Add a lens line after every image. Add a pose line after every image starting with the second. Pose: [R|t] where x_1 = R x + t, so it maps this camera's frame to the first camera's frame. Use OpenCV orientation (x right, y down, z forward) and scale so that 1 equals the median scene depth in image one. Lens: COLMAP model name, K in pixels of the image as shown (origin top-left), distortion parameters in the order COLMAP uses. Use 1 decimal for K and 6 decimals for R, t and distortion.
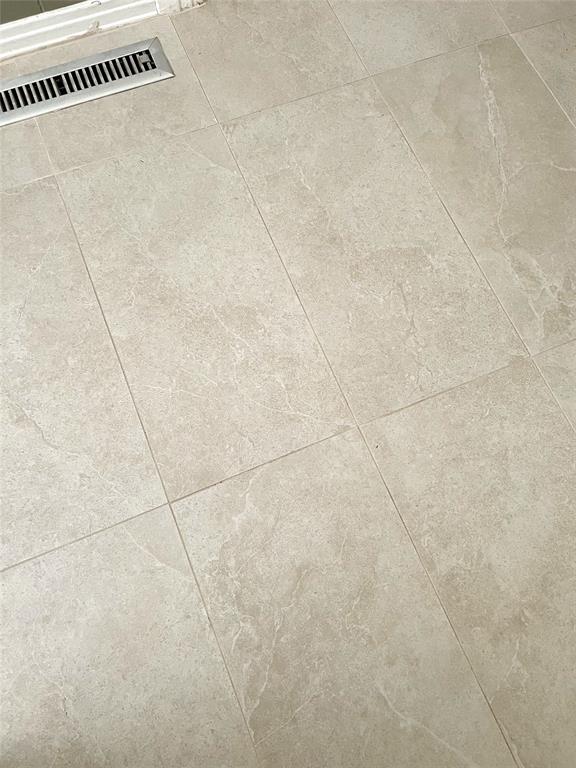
lens RADIAL K [[579.8, 0, 287.9], [0, 579.8, 385.2], [0, 0, 1]] dist [0.044601, -0.051727]
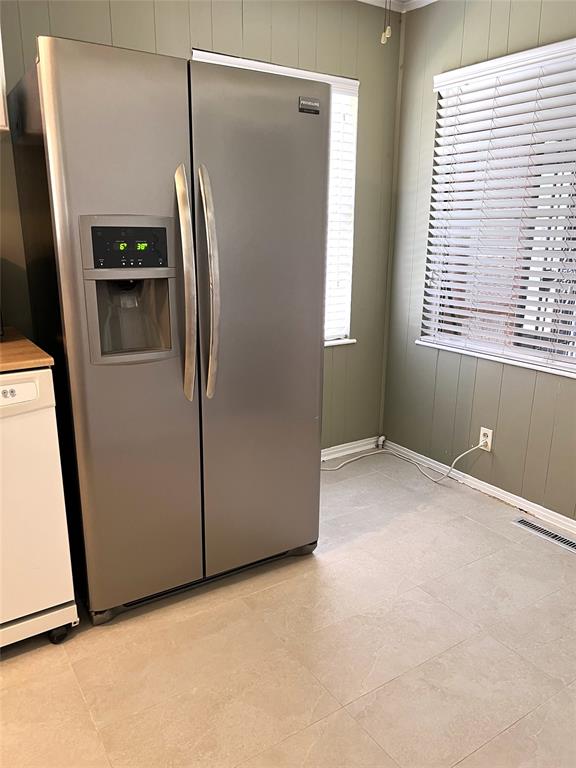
lens RADIAL K [[579.8, 0, 286.2], [0, 579.8, 383.3], [0, 0, 1]] dist [0.044601, -0.051727]
pose [[0.184000, 0.219031, -0.958211, 1.790671], [-0.935877, 0.337035, -0.102671, 0.639932], [0.300462, 0.915660, 0.267001, -0.648359]]
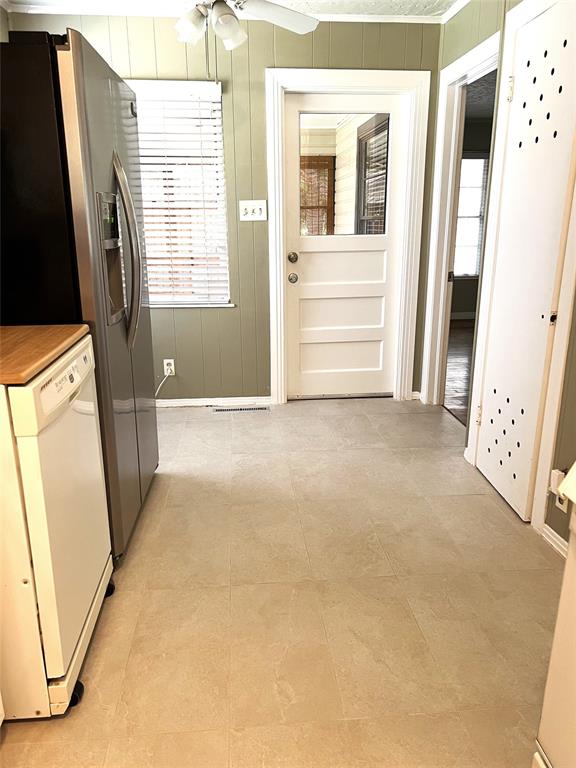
lens RADIAL K [[579.8, 0, 288.7], [0, 579.8, 384.9], [0, 0, 1]] dist [0.044601, -0.051727]
pose [[0.953440, 0.046398, -0.297991, 1.144706], [-0.274191, 0.544815, -0.792462, 2.576139], [0.125581, 0.837272, 0.532171, -1.239545]]
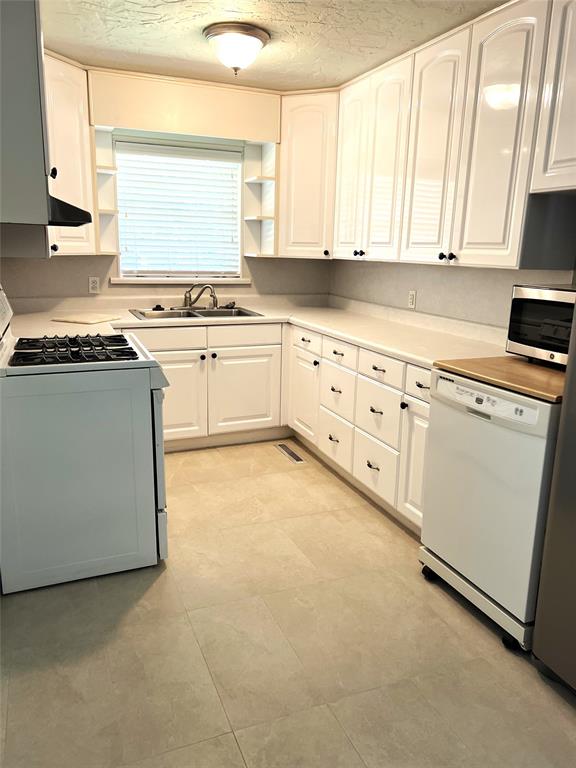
lens RADIAL K [[579.8, 0, 288.3], [0, 579.8, 383.2], [0, 0, 1]] dist [0.044601, -0.051727]
pose [[-0.998576, -0.052697, -0.008251, 0.803011], [-0.012377, 0.078469, 0.996840, -0.793182], [-0.051884, 0.995523, -0.079009, -0.299503]]
